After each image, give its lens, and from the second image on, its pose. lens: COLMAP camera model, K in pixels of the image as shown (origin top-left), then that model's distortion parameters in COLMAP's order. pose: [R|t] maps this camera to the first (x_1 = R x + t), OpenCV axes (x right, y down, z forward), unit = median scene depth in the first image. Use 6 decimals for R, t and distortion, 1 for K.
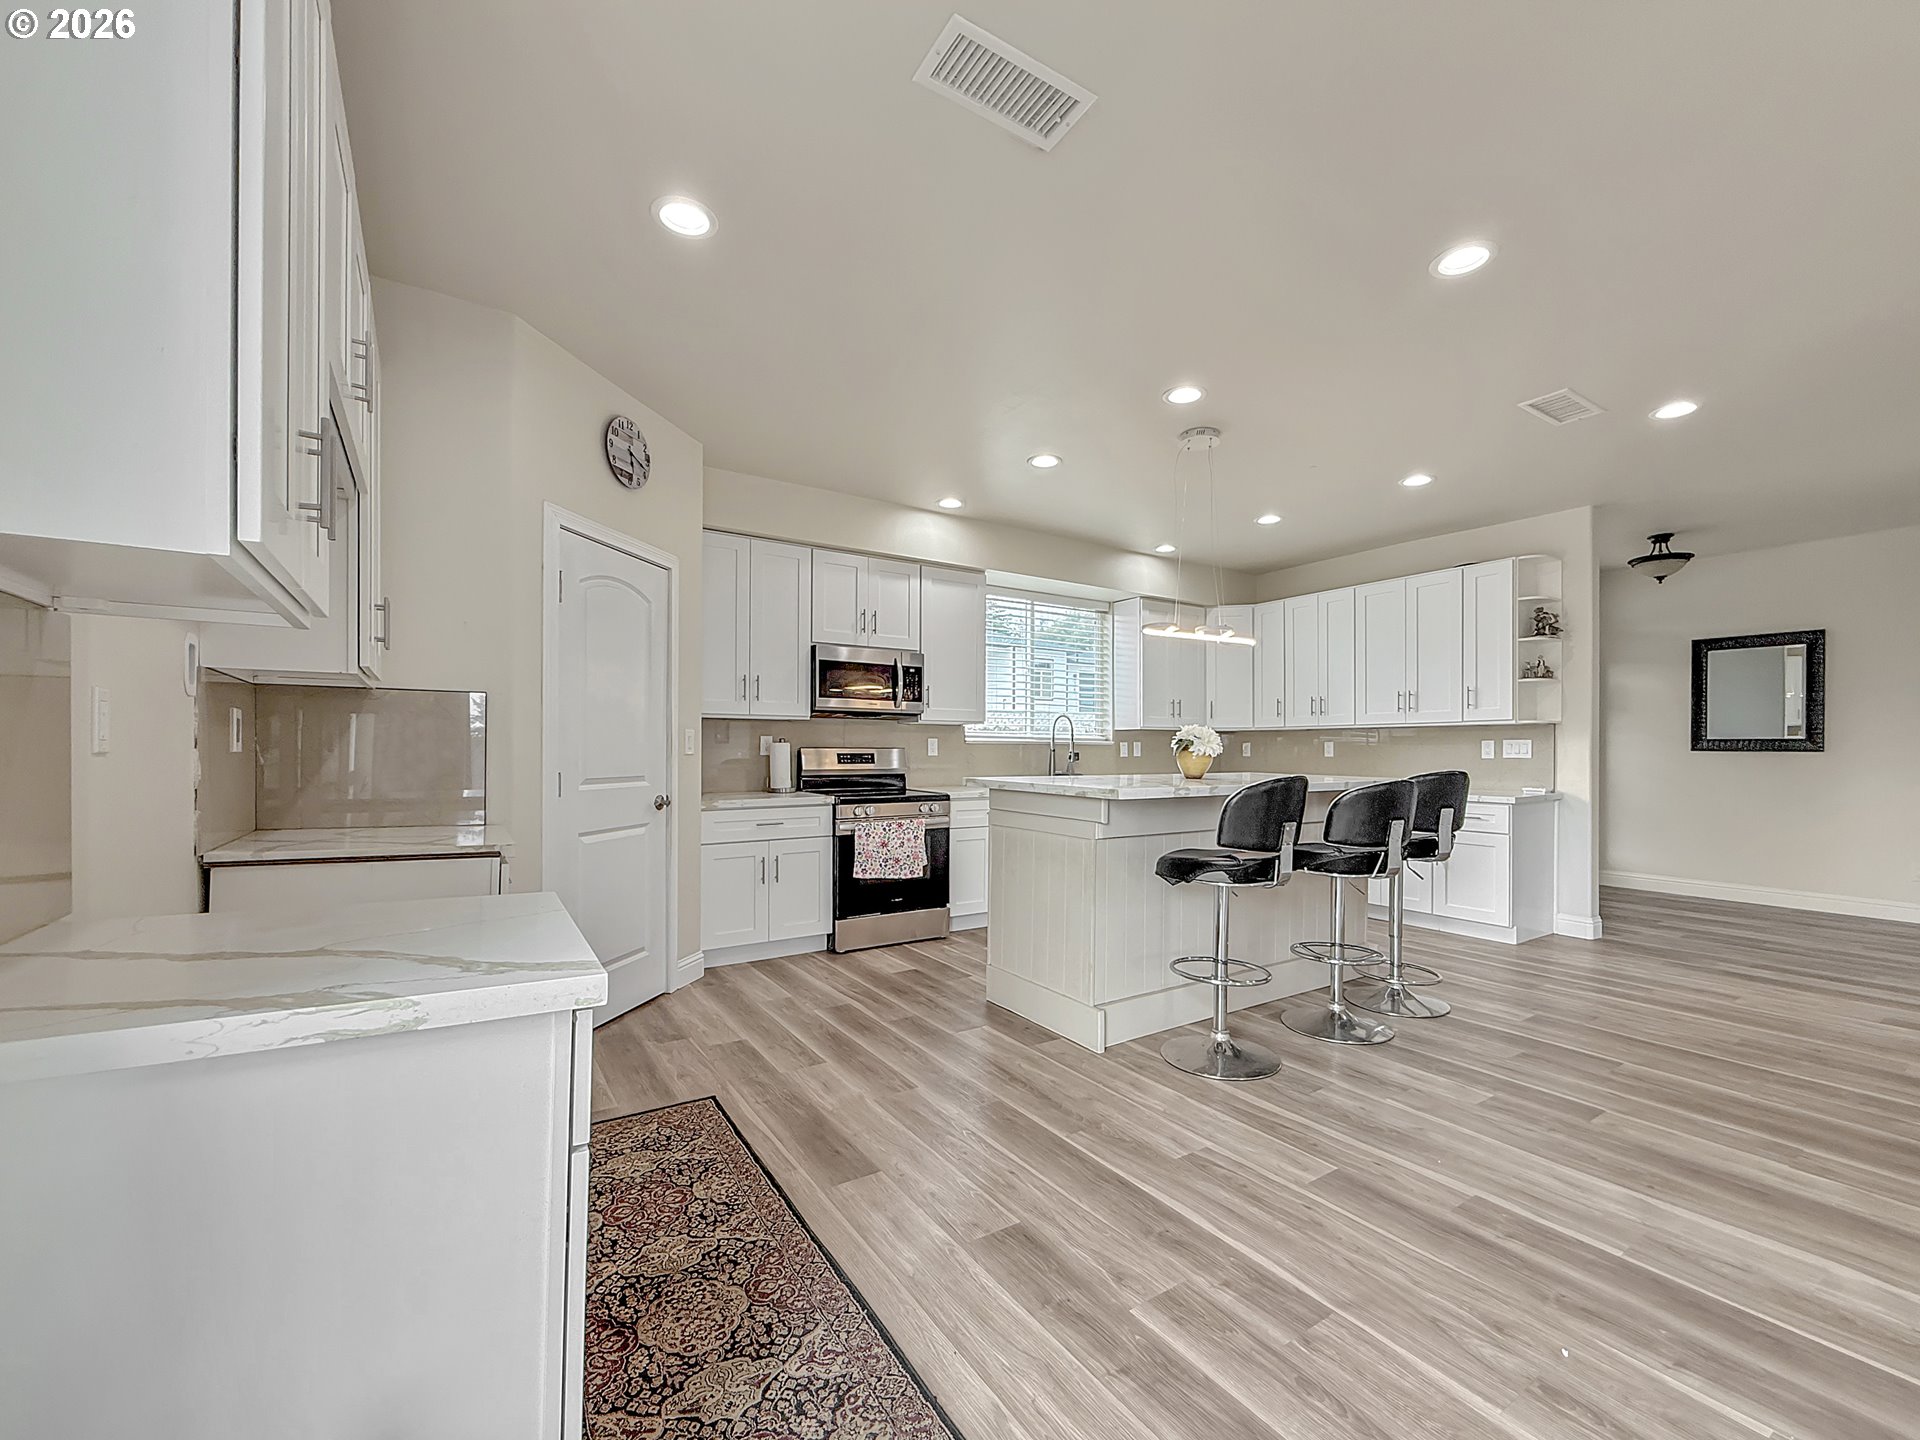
lens RADIAL K [[800.8, 0, 959.3], [0, 800.8, 748.5], [0, 0, 1]] dist [-0.000651, 0.000081]
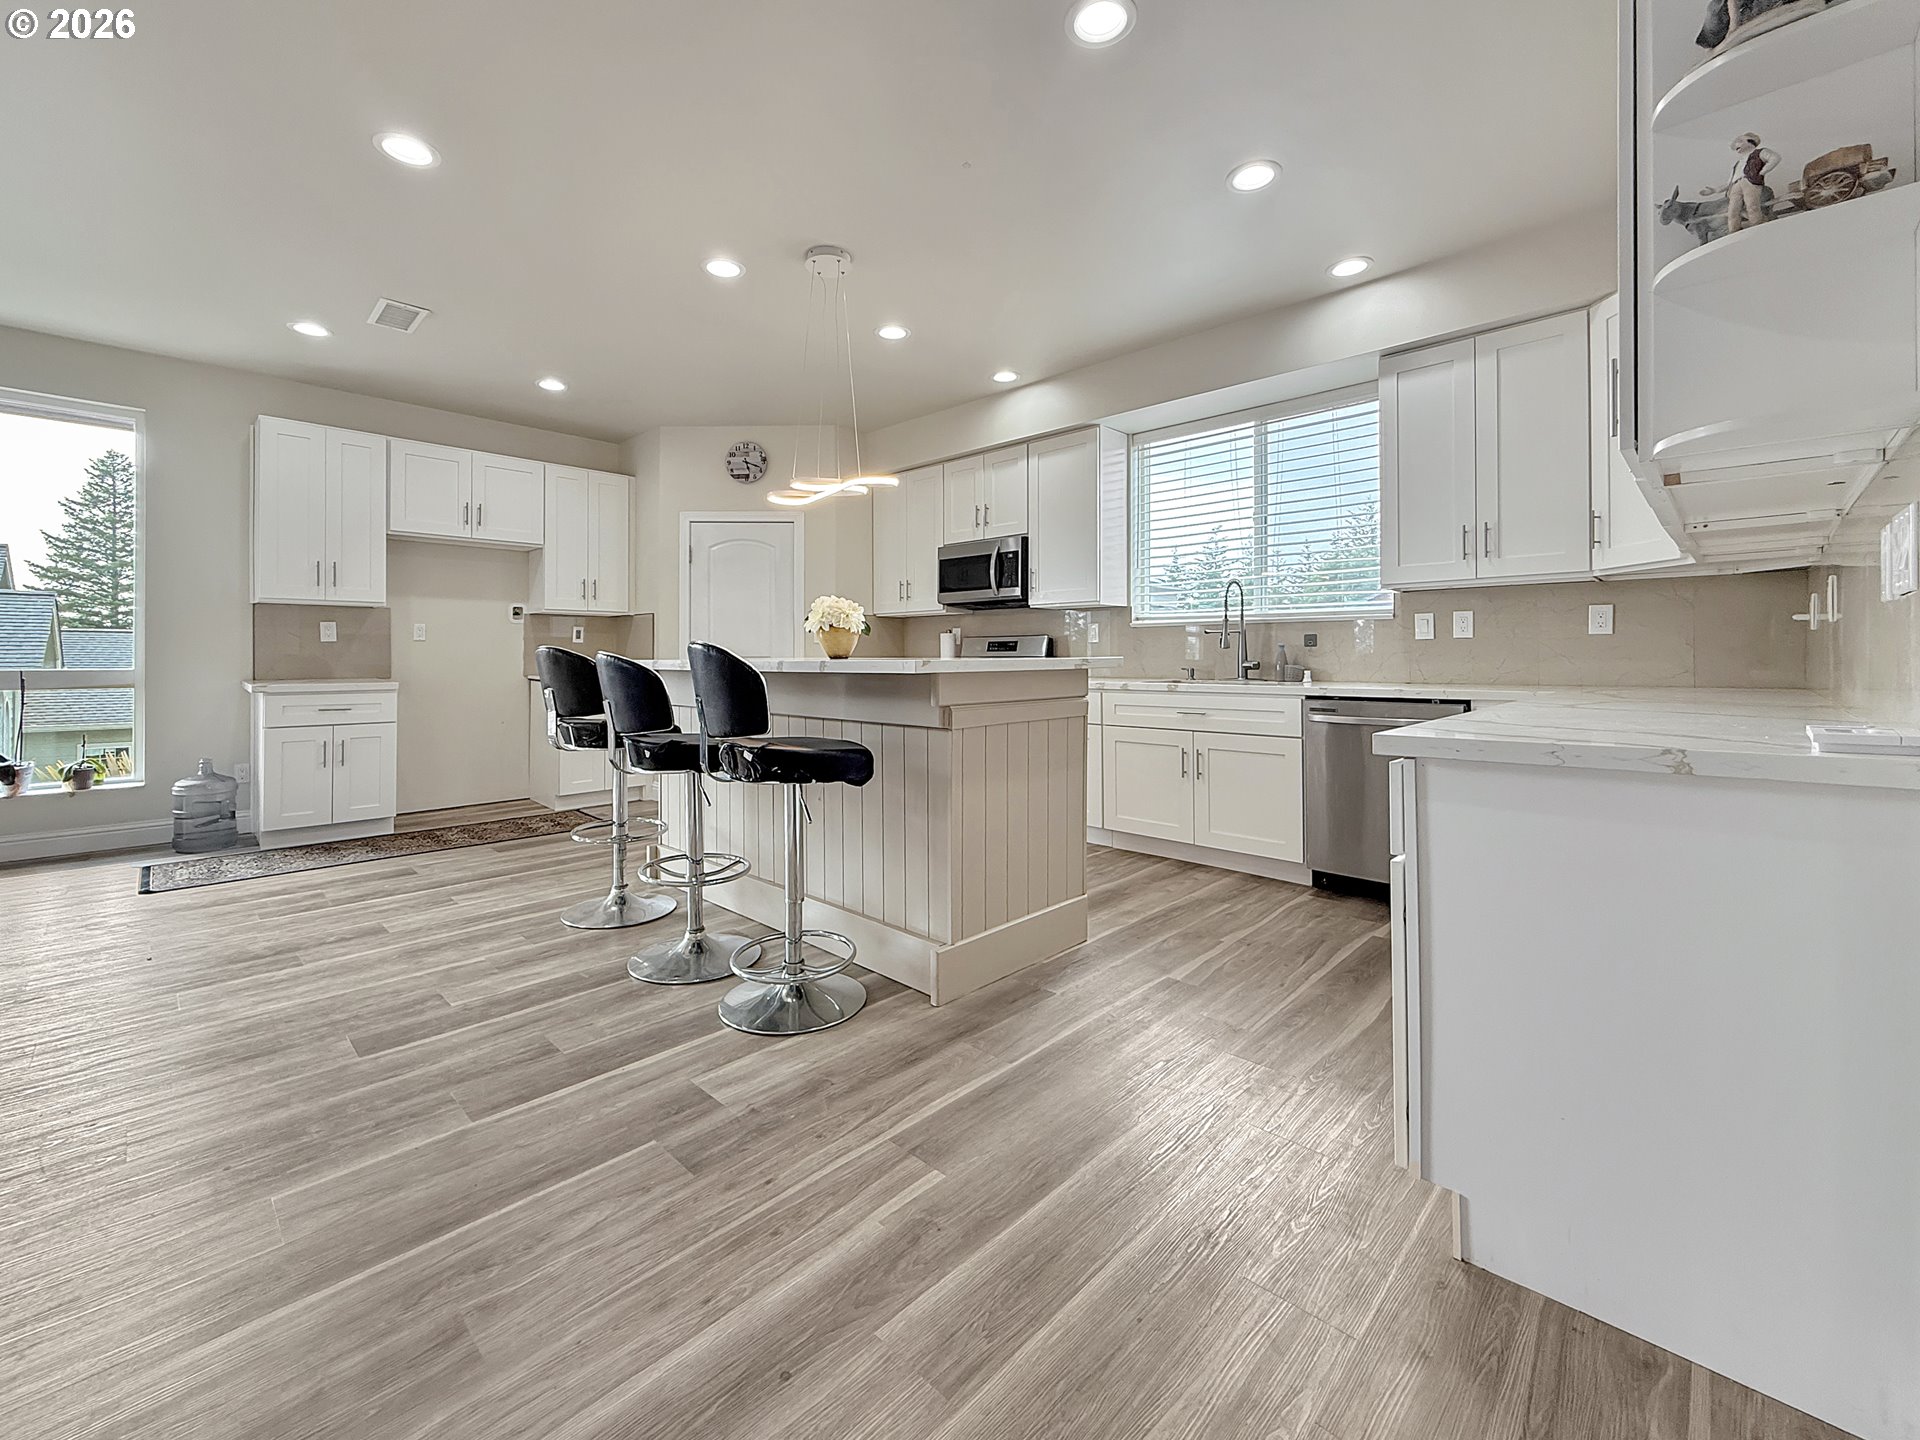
lens RADIAL K [[783.7, 0, 950.2], [0, 783.7, 661.1], [0, 0, 1]] dist [0.001044, 0.000166]
pose [[0.222238, 0.000732, -0.974992, 0.976280], [0.005268, 0.999984, 0.001952, 0.033500], [0.974978, -0.005570, 0.222230, 0.804236]]
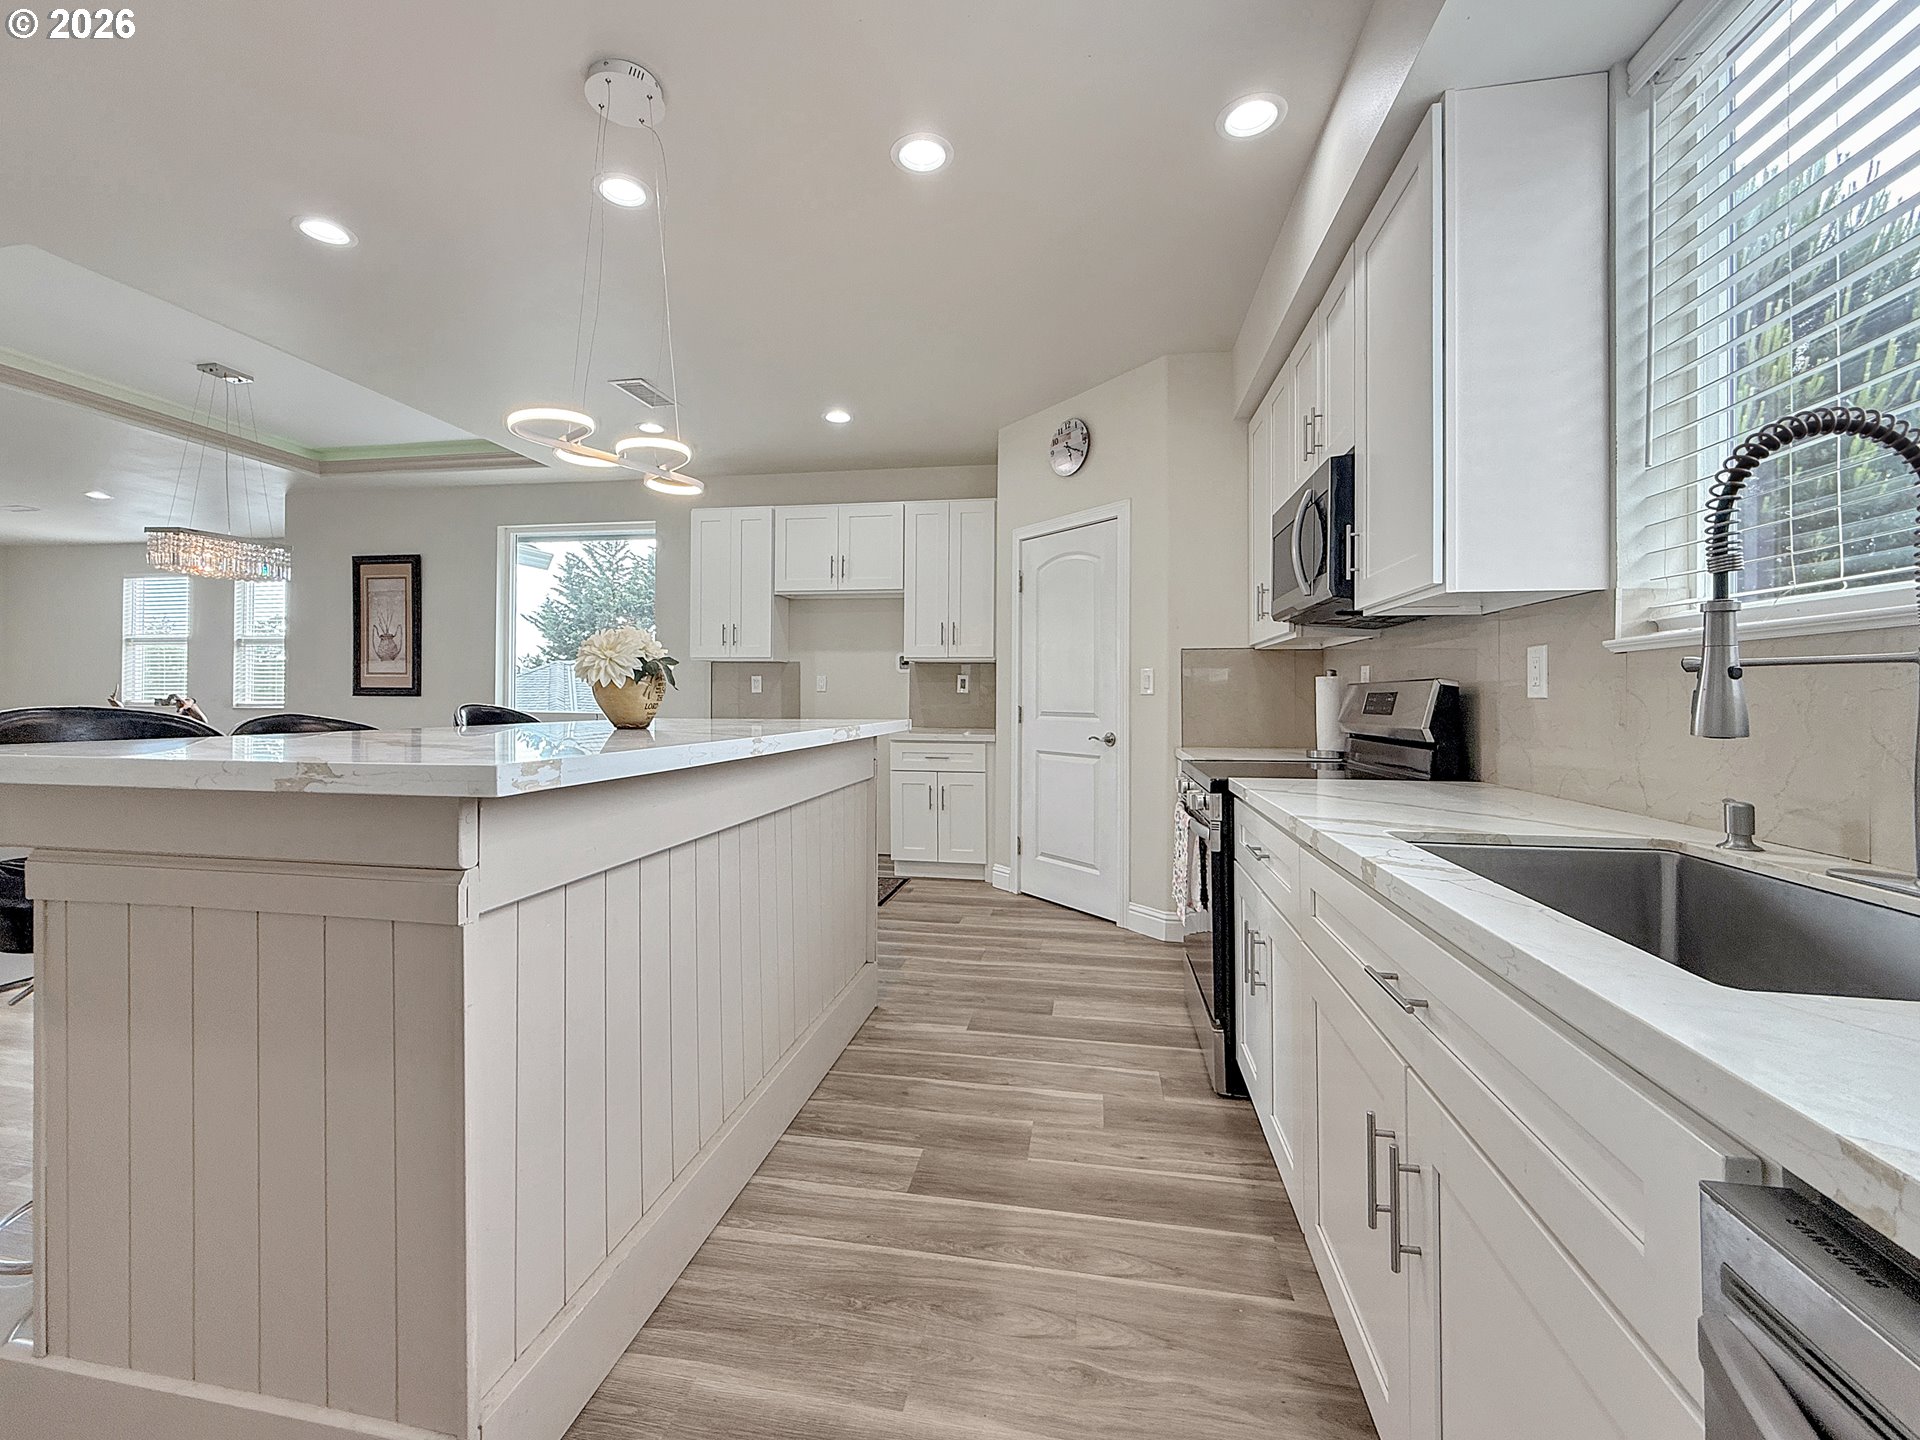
lens RADIAL K [[797.3, 0, 958.1], [0, 797.3, 697.3], [0, 0, 1]] dist [-0.000017, 0.000048]
pose [[-0.677662, -0.007304, -0.735337, 0.455626], [-0.006971, 0.999970, -0.003509, 0.013582], [0.735340, 0.002748, -0.677692, 1.303663]]
